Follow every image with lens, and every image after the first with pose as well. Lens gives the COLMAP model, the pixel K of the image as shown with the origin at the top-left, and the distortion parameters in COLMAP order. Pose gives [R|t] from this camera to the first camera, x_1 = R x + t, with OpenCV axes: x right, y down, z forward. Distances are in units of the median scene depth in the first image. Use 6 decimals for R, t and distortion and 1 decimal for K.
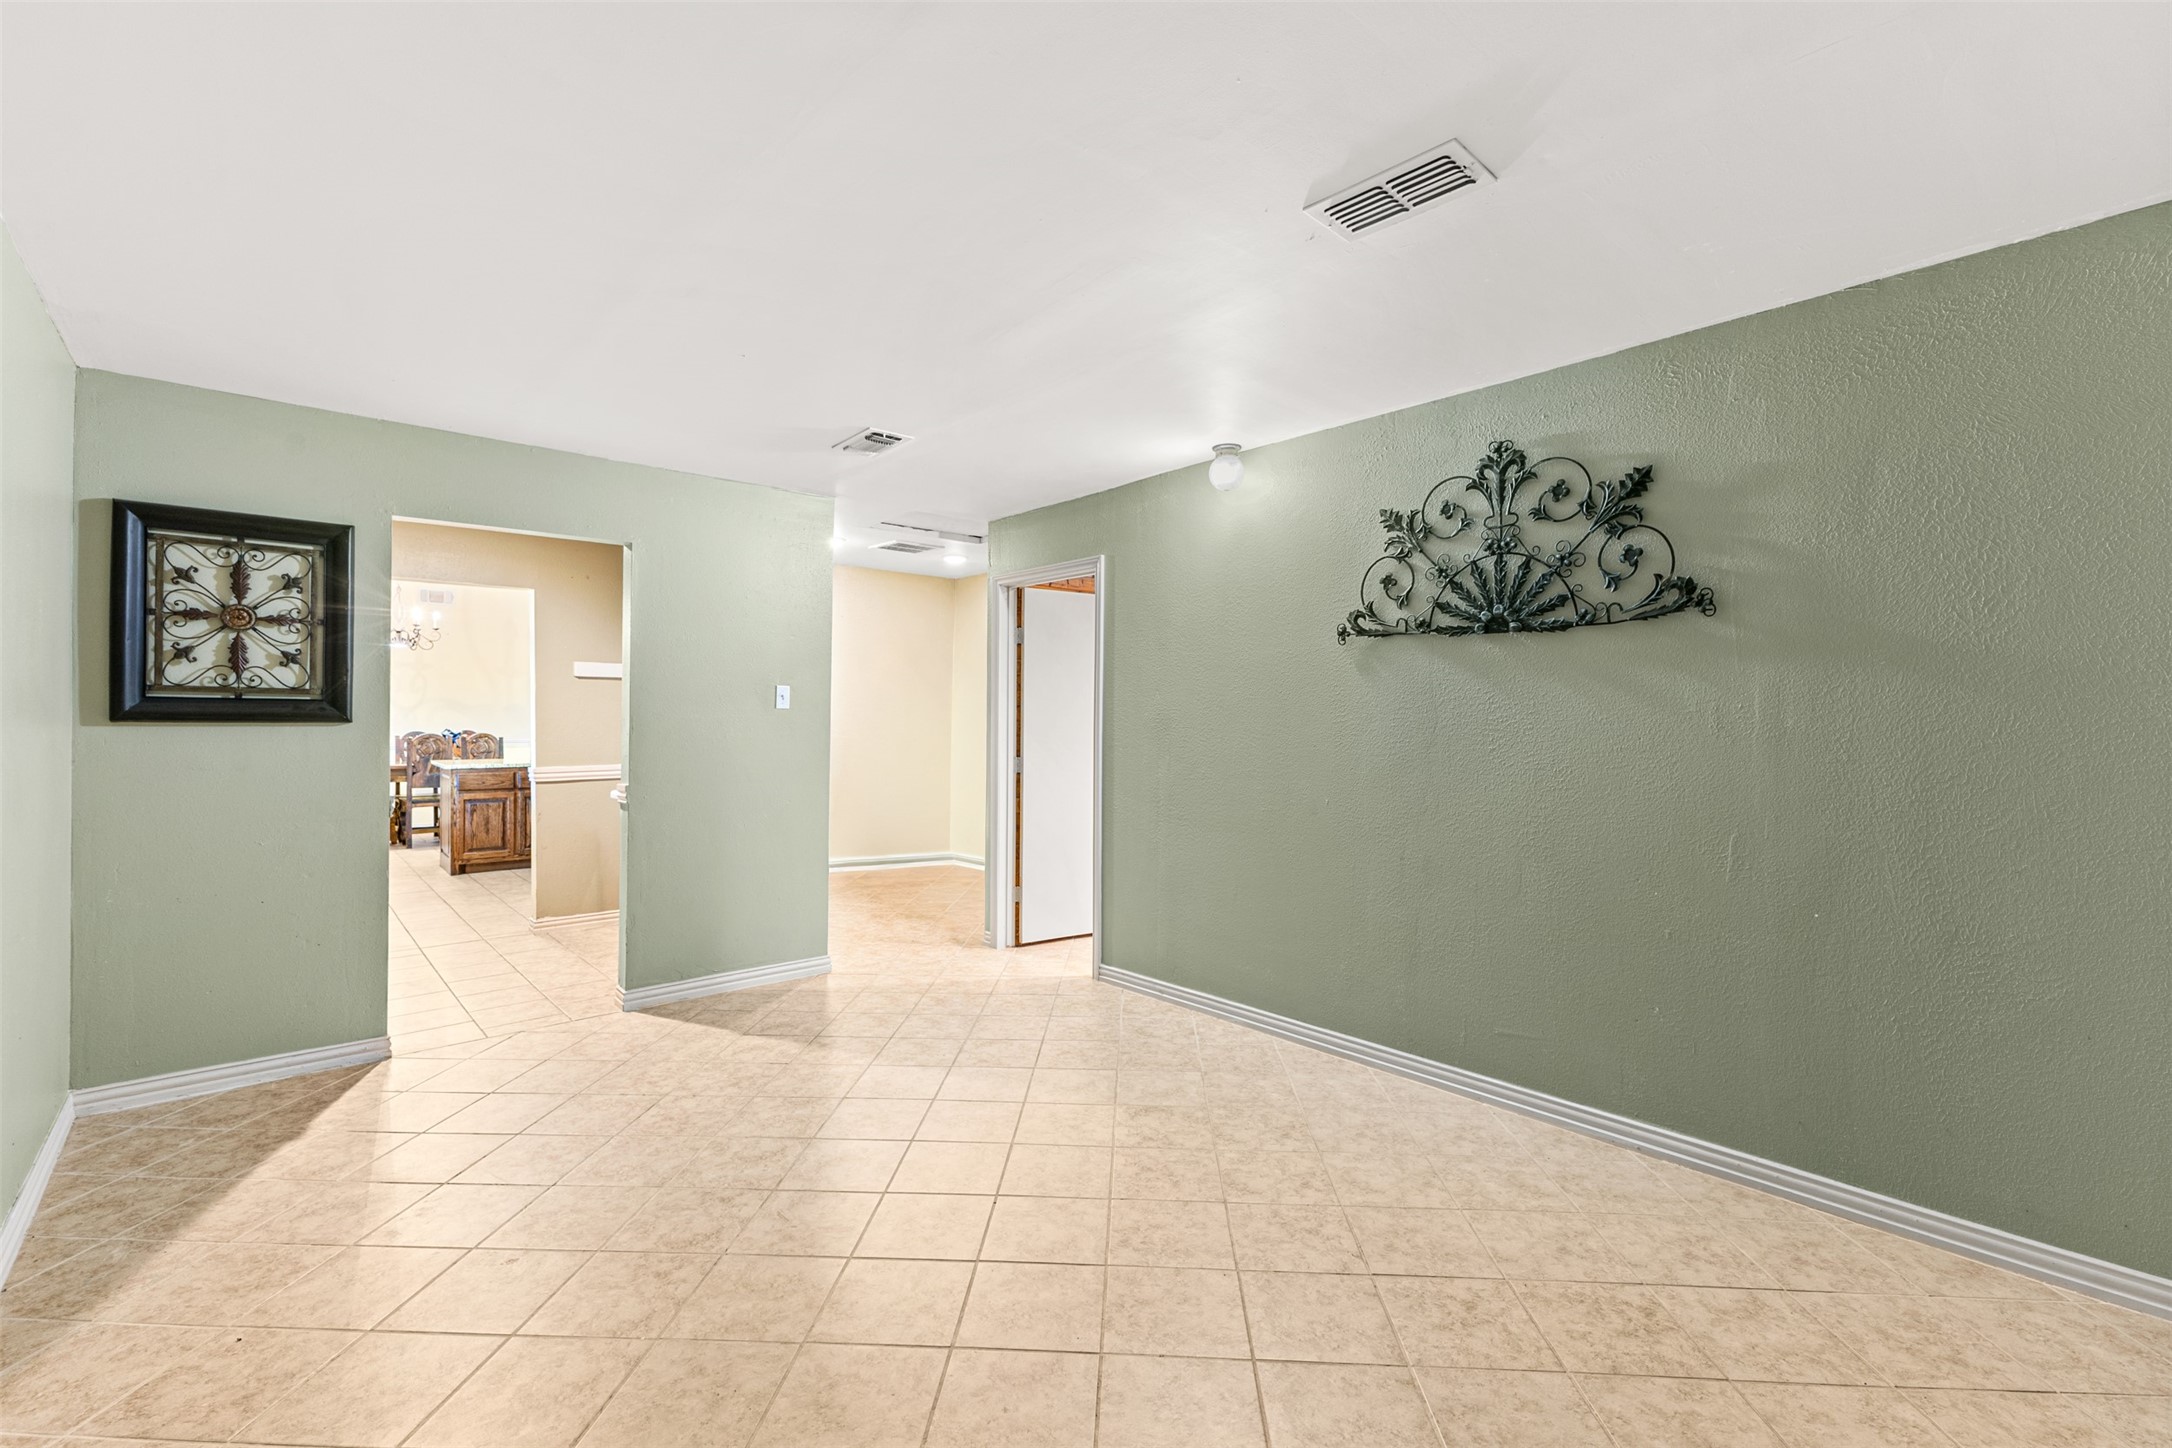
lens RADIAL K [[941.4, 0, 1099.2], [0, 941.4, 715.6], [0, 0, 1]] dist [0.001720, 0.000463]
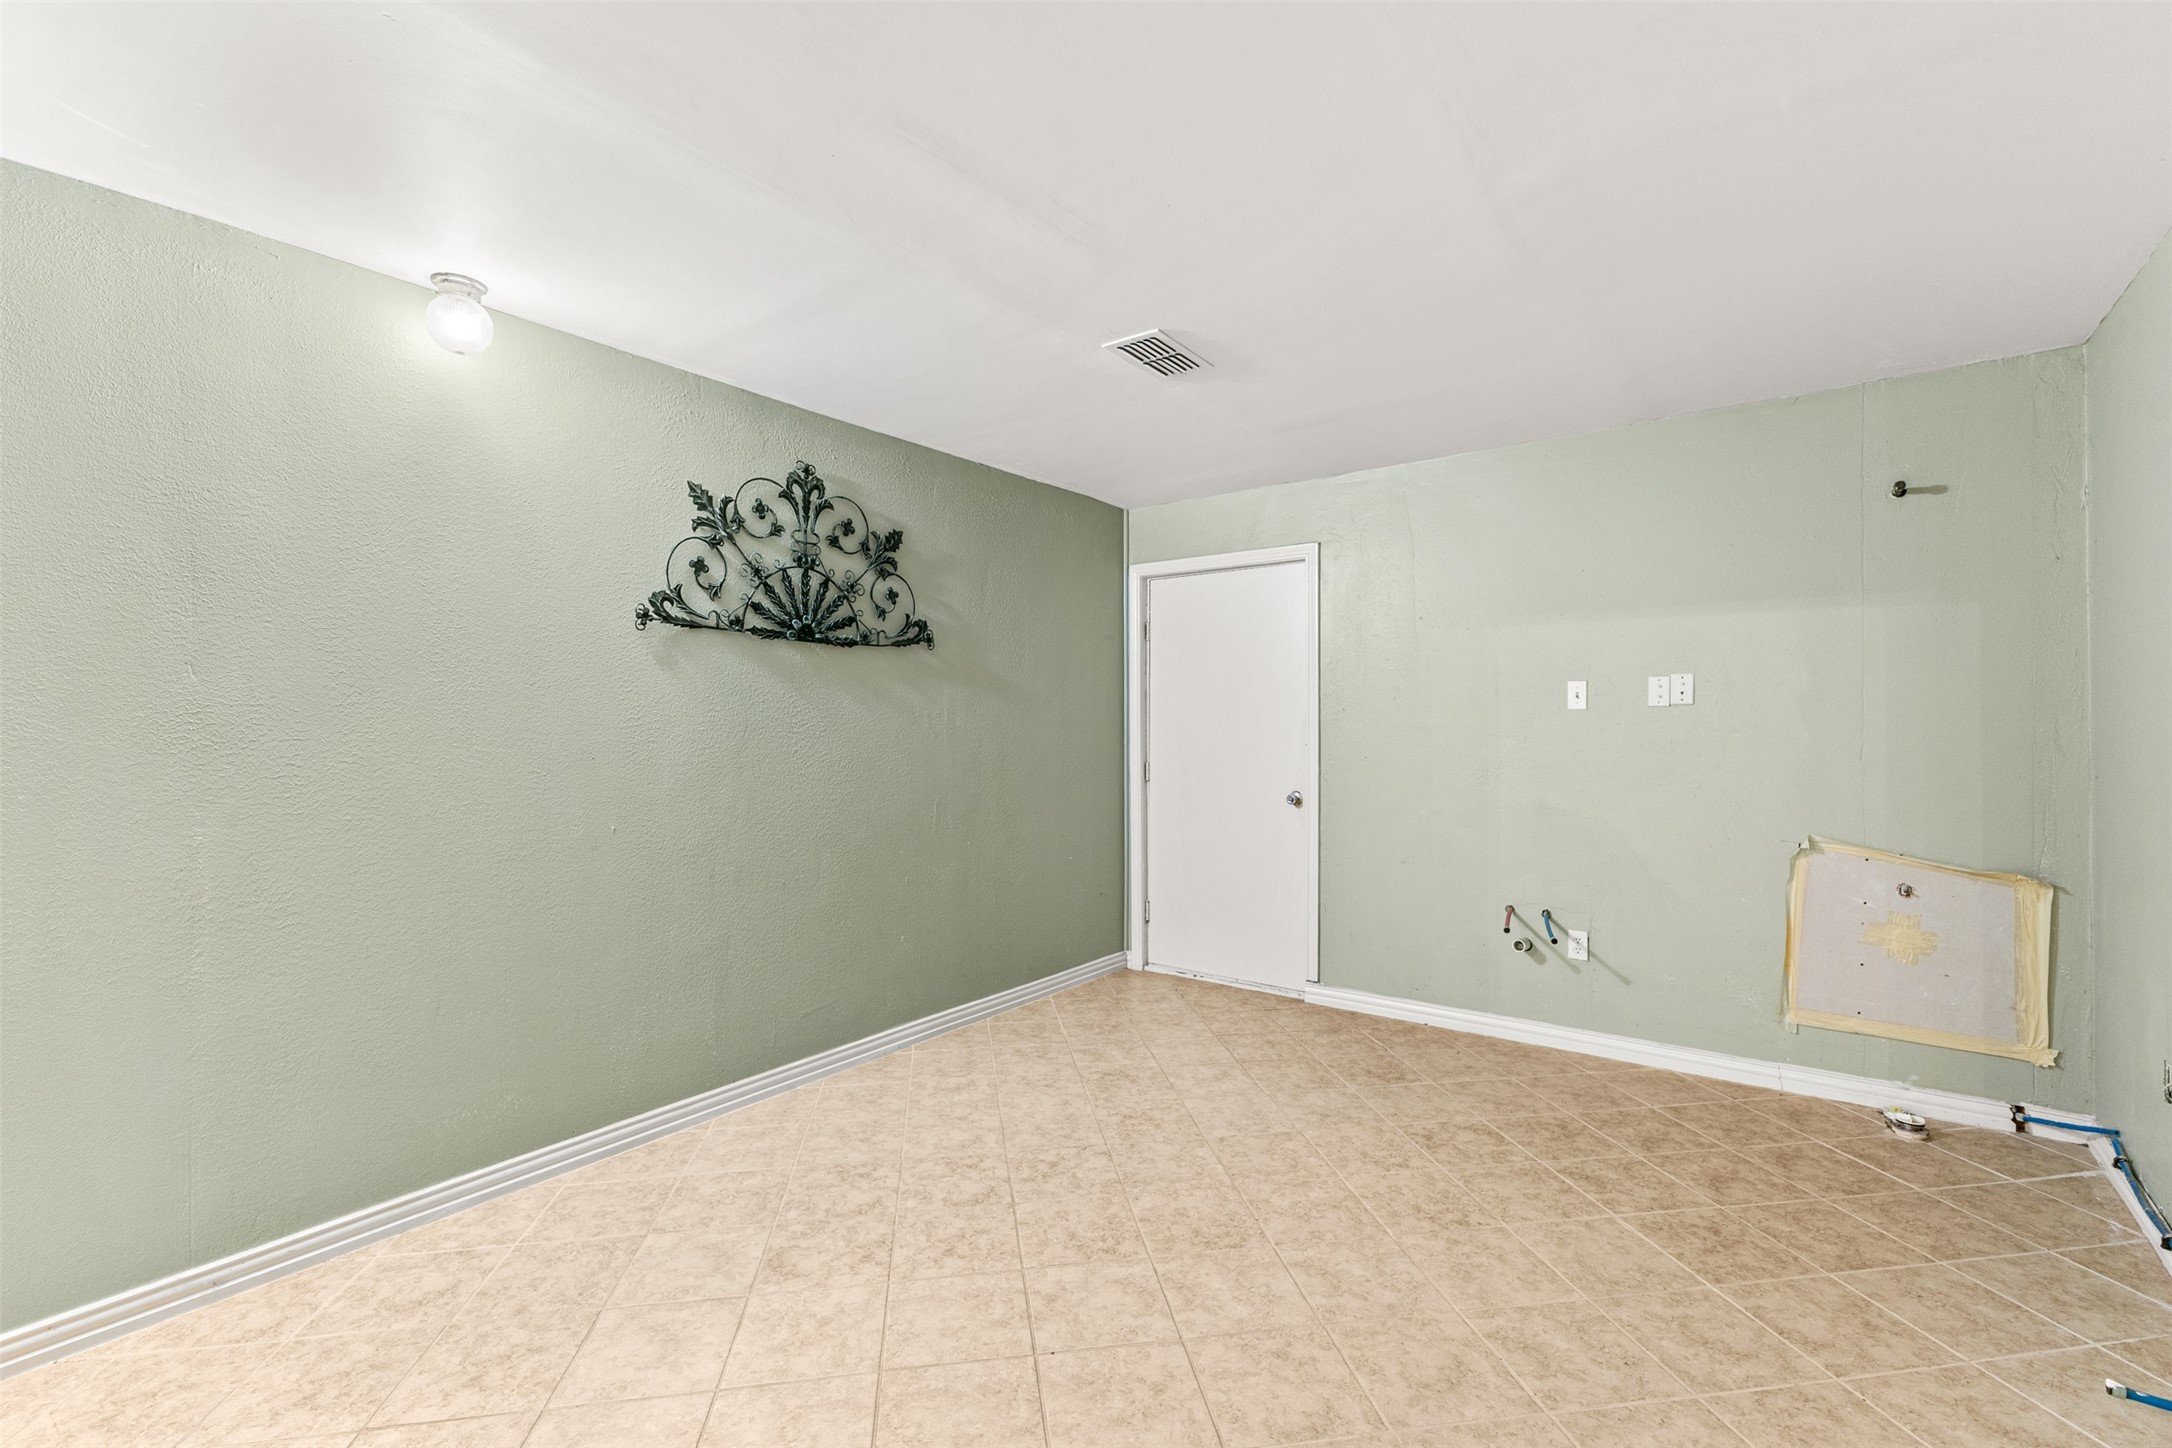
lens RADIAL K [[941.4, 0, 1099.2], [0, 941.4, 715.6], [0, 0, 1]] dist [0.001720, 0.000463]
pose [[-0.204186, 0.001632, 0.978931, -0.687498], [-0.003578, 0.999991, -0.002413, -0.002113], [-0.978926, -0.003995, -0.204178, 0.882846]]
